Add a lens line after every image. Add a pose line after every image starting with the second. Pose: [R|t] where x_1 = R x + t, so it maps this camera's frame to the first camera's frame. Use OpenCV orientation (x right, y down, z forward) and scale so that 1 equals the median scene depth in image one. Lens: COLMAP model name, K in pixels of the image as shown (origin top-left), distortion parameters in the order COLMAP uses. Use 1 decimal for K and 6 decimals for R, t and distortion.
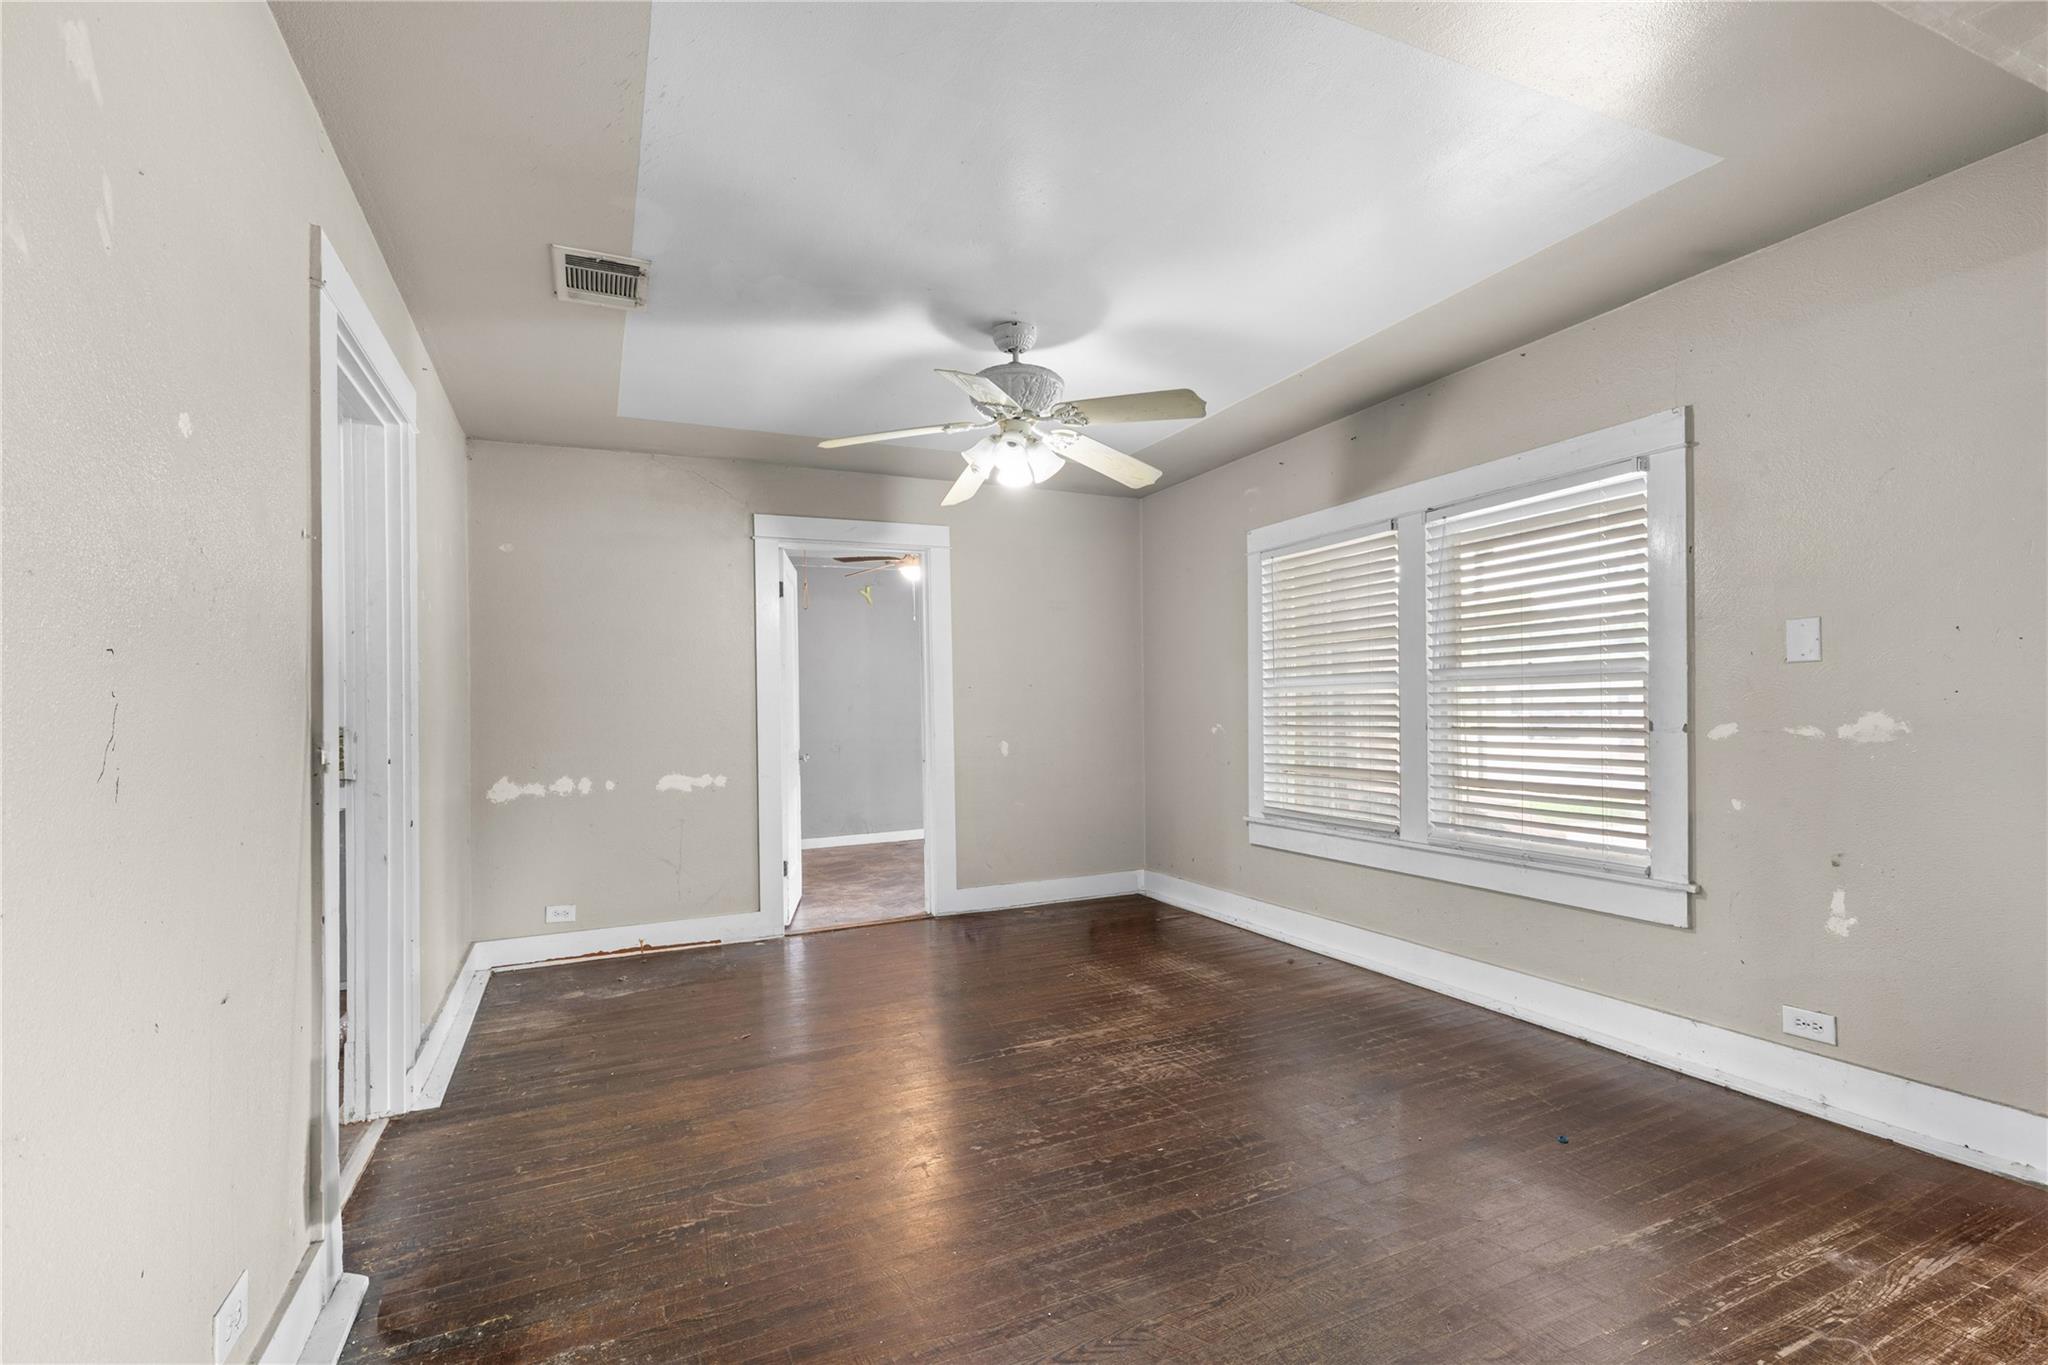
lens RADIAL K [[936.0, 0, 1027.4], [0, 936.0, 679.8], [0, 0, 1]] dist [0.010622, -0.001495]
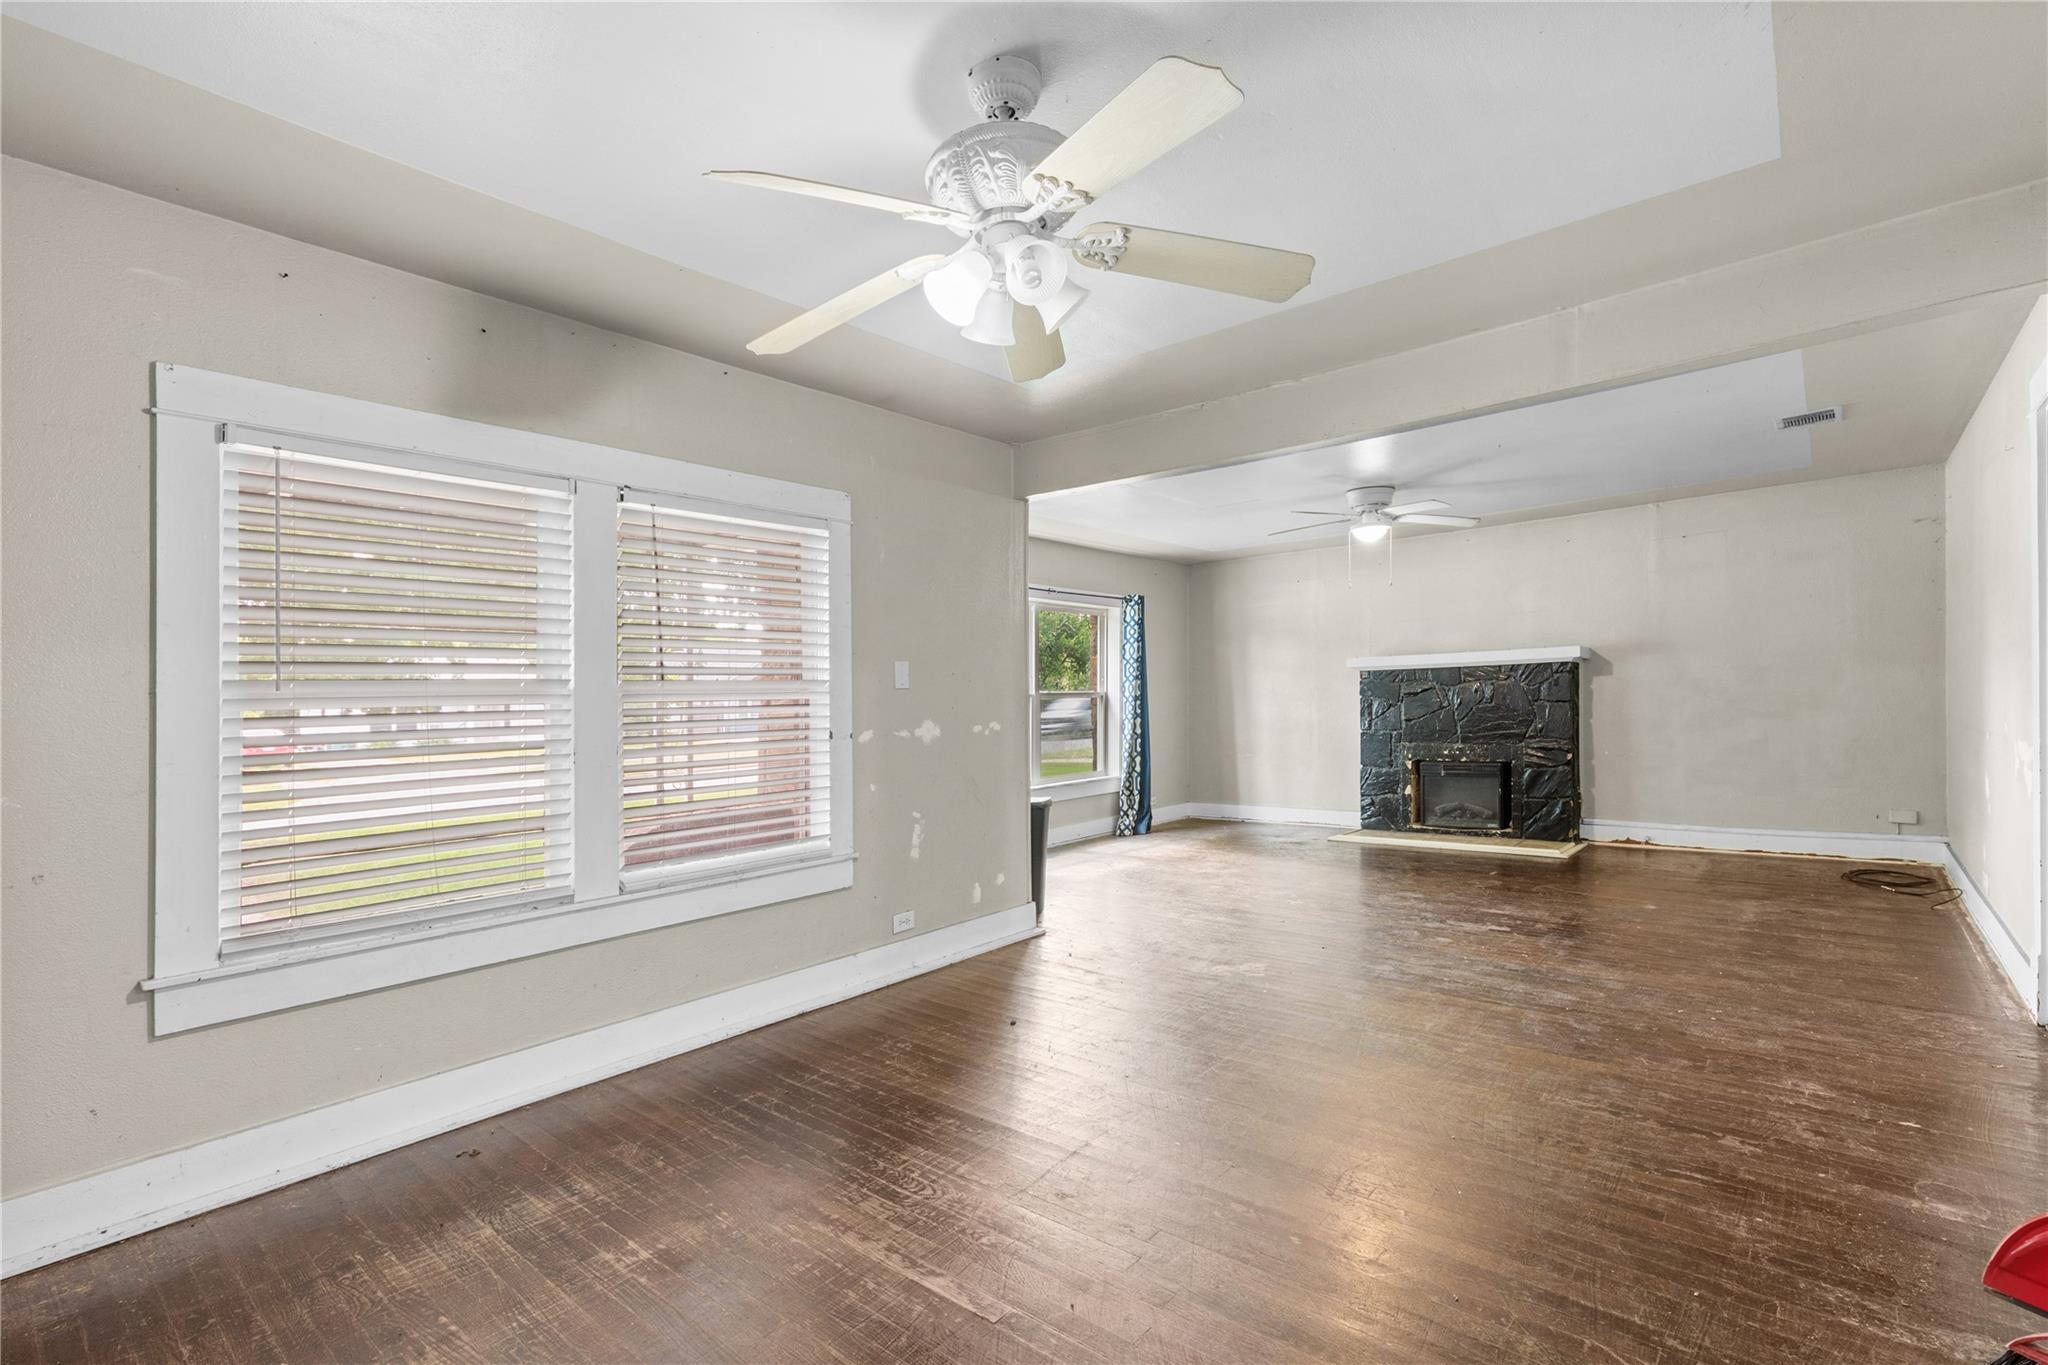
lens RADIAL K [[936.0, 0, 1025.3], [0, 936.0, 723.1], [0, 0, 1]] dist [0.010622, -0.001495]
pose [[-0.426379, 0.017324, 0.904379, -0.532255], [0.012377, 0.999835, -0.013317, 0.048765], [-0.904460, 0.005516, -0.426523, 1.191696]]
